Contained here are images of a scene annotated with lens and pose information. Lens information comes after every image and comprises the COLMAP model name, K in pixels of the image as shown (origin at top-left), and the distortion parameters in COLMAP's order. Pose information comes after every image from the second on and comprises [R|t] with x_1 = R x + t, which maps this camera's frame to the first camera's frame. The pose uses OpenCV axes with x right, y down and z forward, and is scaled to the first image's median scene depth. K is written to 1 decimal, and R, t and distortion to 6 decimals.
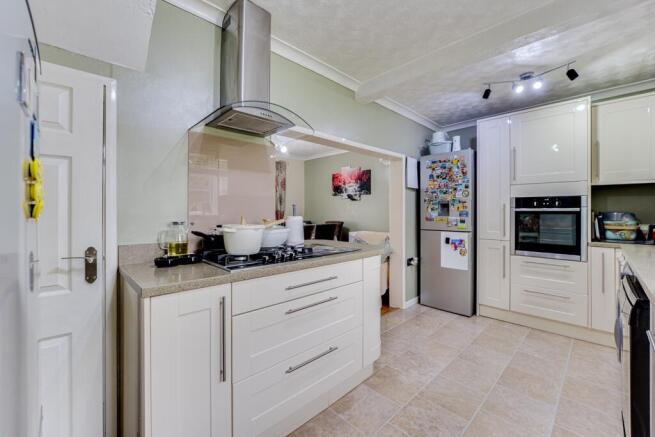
lens RADIAL K [[268.5, 0, 323.7], [0, 268.5, 216.8], [0, 0, 1]] dist [-0.001623, -0.000154]
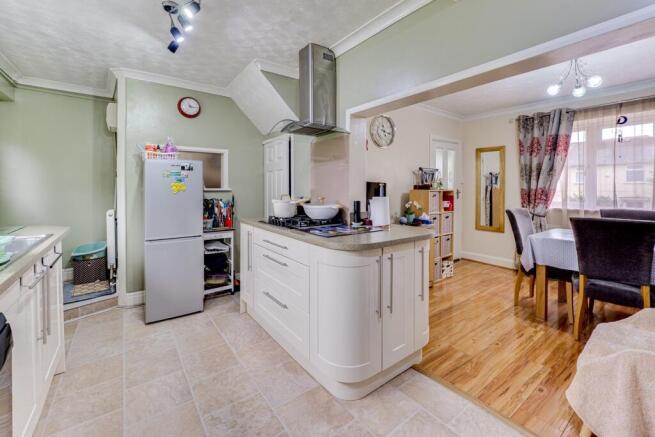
lens RADIAL K [[282.7, 0, 338.8], [0, 282.7, 190.7], [0, 0, 1]] dist [-0.001172, 0.000228]
pose [[-0.104830, 0.008337, -0.994455, 0.380388], [-0.019054, 0.999764, 0.010390, -0.014050], [0.994308, 0.020038, -0.104647, 0.408971]]
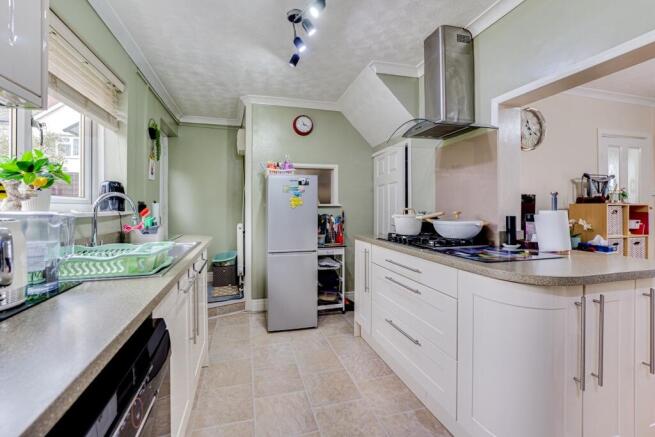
lens RADIAL K [[284.7, 0, 326.1], [0, 284.7, 206.7], [0, 0, 1]] dist [-0.000417, 0.000080]
pose [[-0.461666, -0.001388, -0.887053, 0.337753], [-0.014827, 0.999871, 0.006152, -0.004021], [0.886930, 0.015992, -0.461627, 0.353583]]
